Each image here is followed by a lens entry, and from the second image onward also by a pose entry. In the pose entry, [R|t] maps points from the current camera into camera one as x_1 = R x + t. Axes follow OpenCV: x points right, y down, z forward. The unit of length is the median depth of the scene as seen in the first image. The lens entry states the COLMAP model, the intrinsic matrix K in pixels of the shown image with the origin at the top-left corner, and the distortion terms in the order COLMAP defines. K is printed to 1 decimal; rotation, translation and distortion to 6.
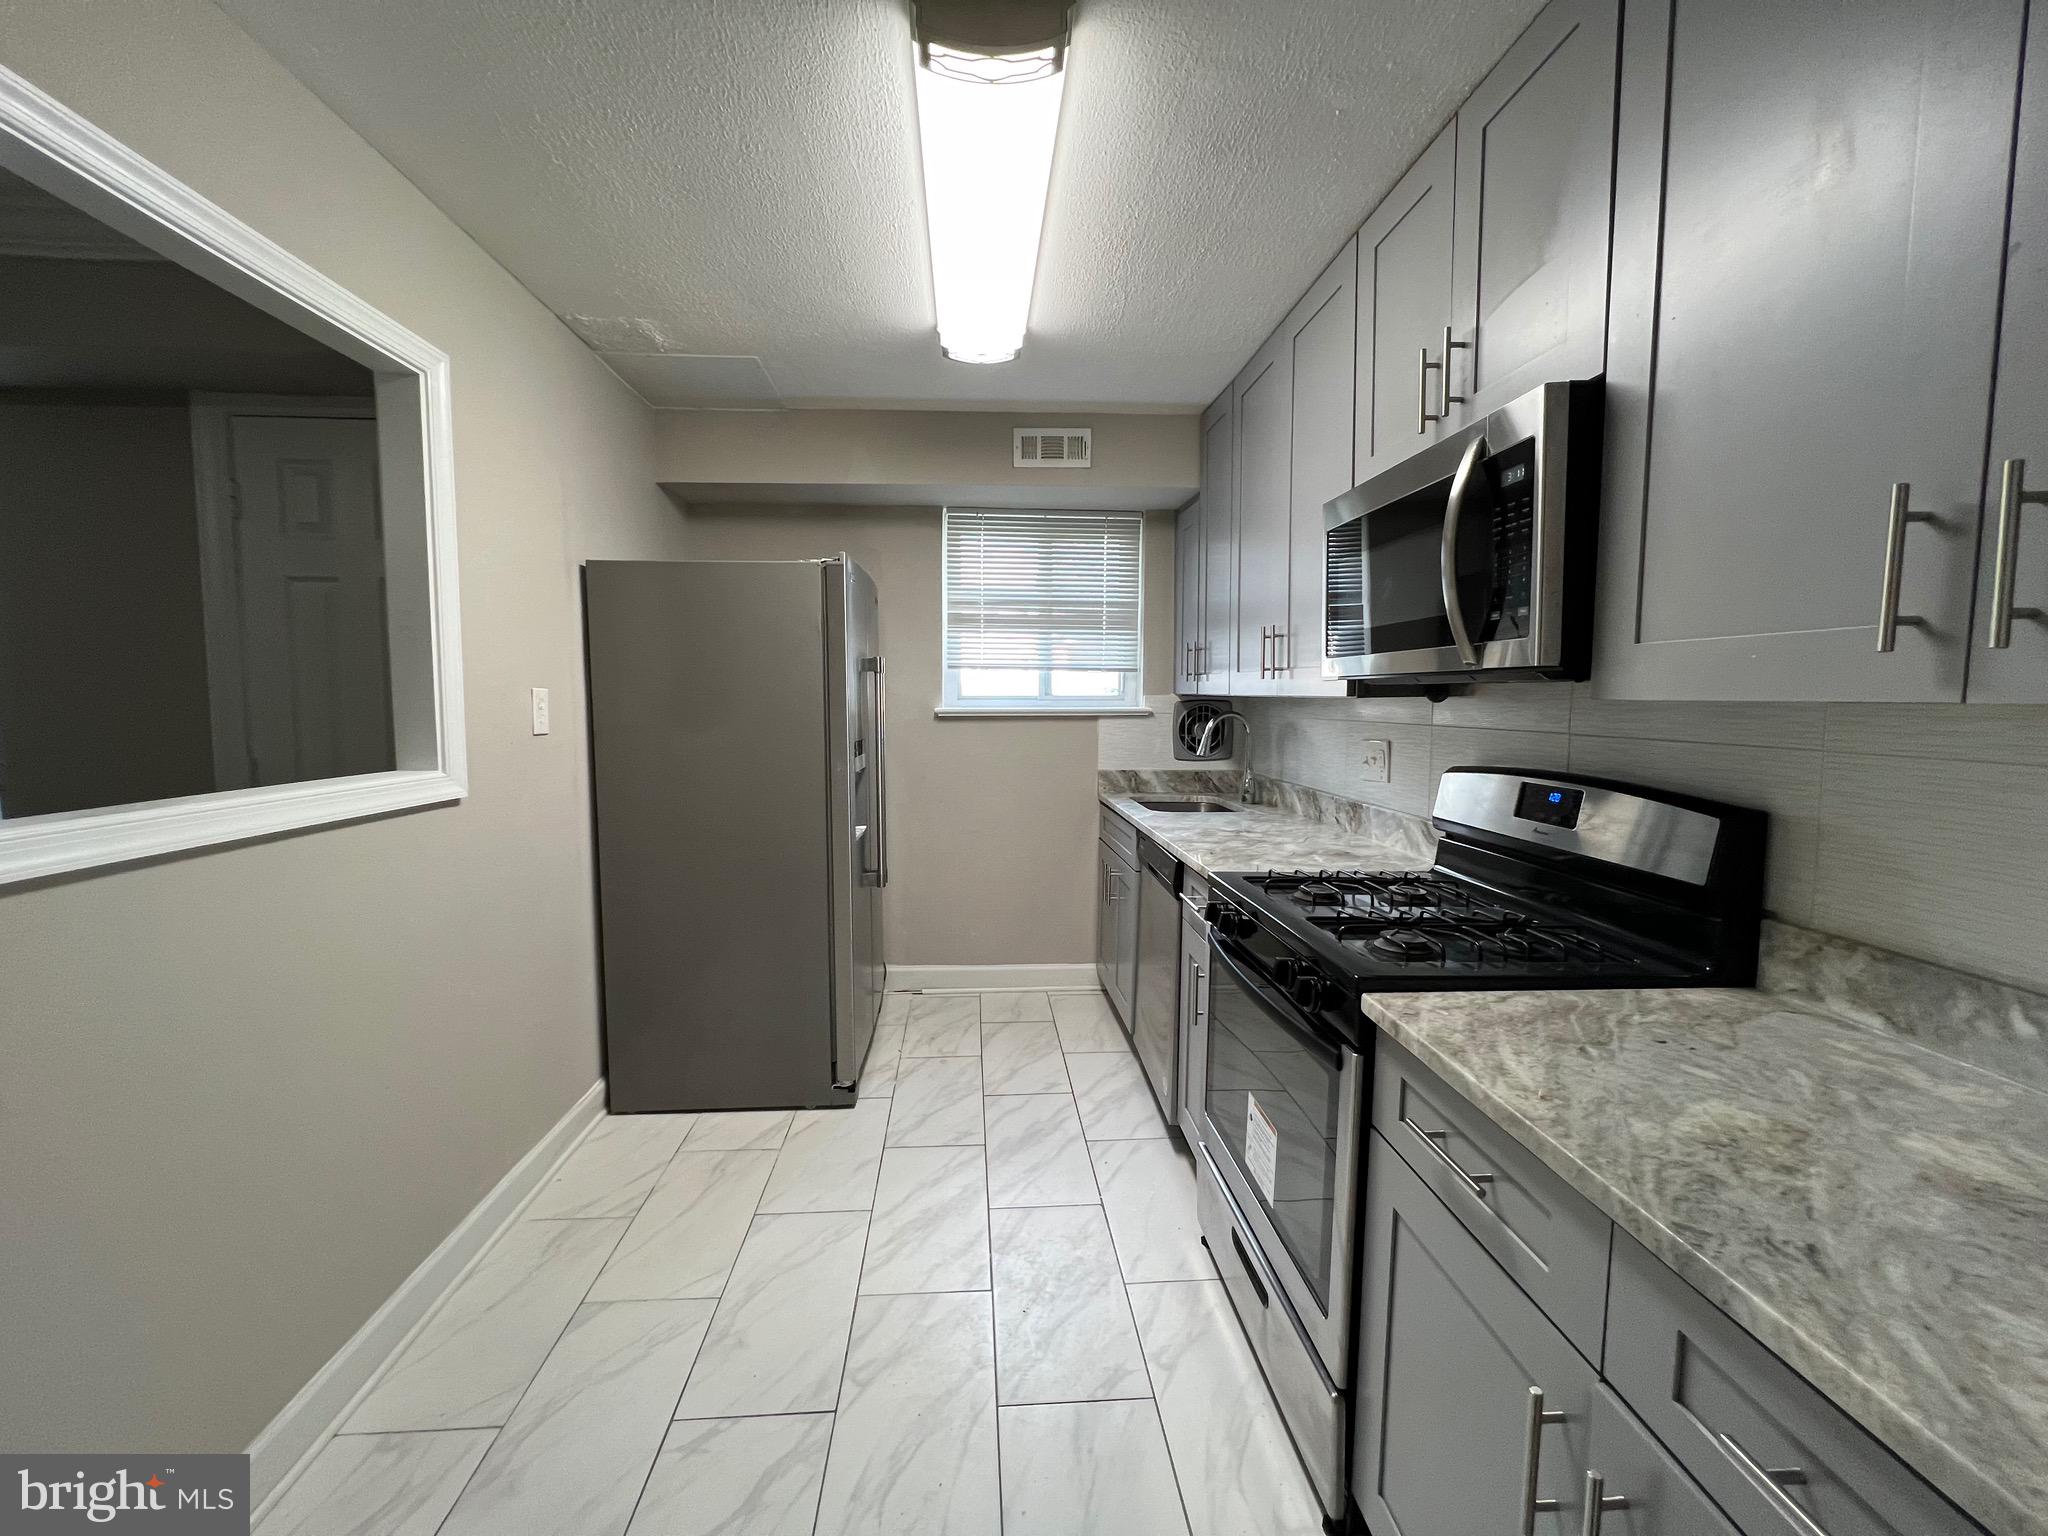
lens RADIAL K [[815.9, 0, 1015.5], [0, 815.9, 764.8], [0, 0, 1]] dist [0.000650, 0.000605]
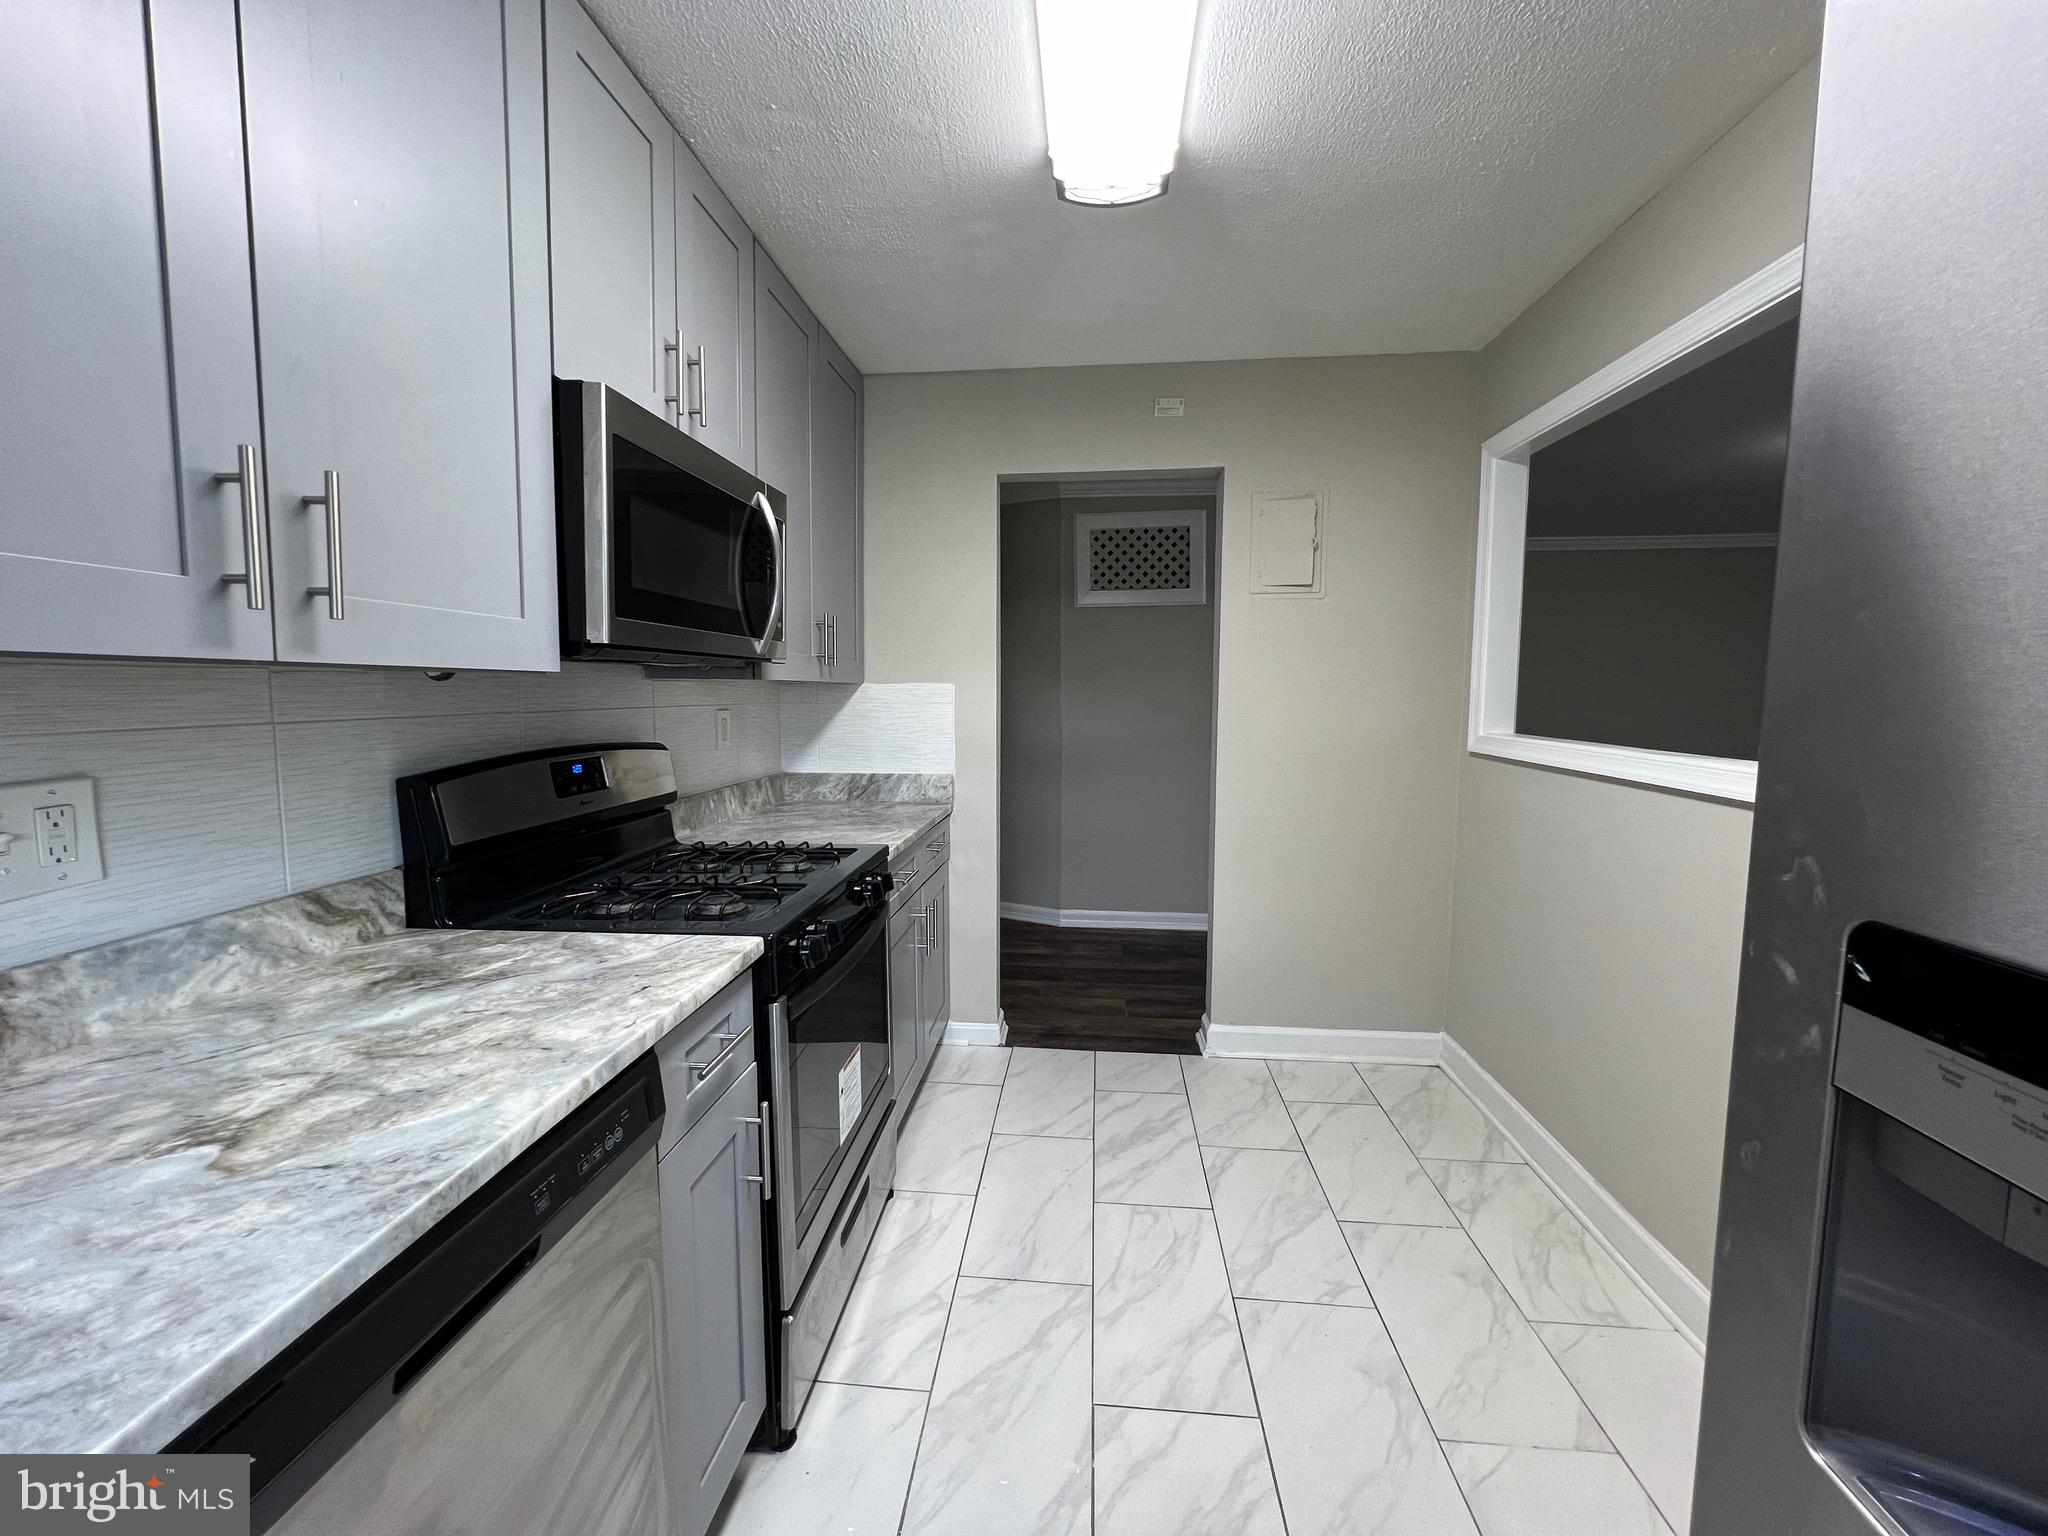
lens RADIAL K [[815.9, 0, 1015.5], [0, 815.9, 764.8], [0, 0, 1]] dist [0.000650, 0.000605]
pose [[-0.987946, -0.019162, 0.153608, -0.076425], [0.008403, 0.984207, 0.176821, -0.151575], [-0.154571, 0.175980, -0.972183, 1.961404]]
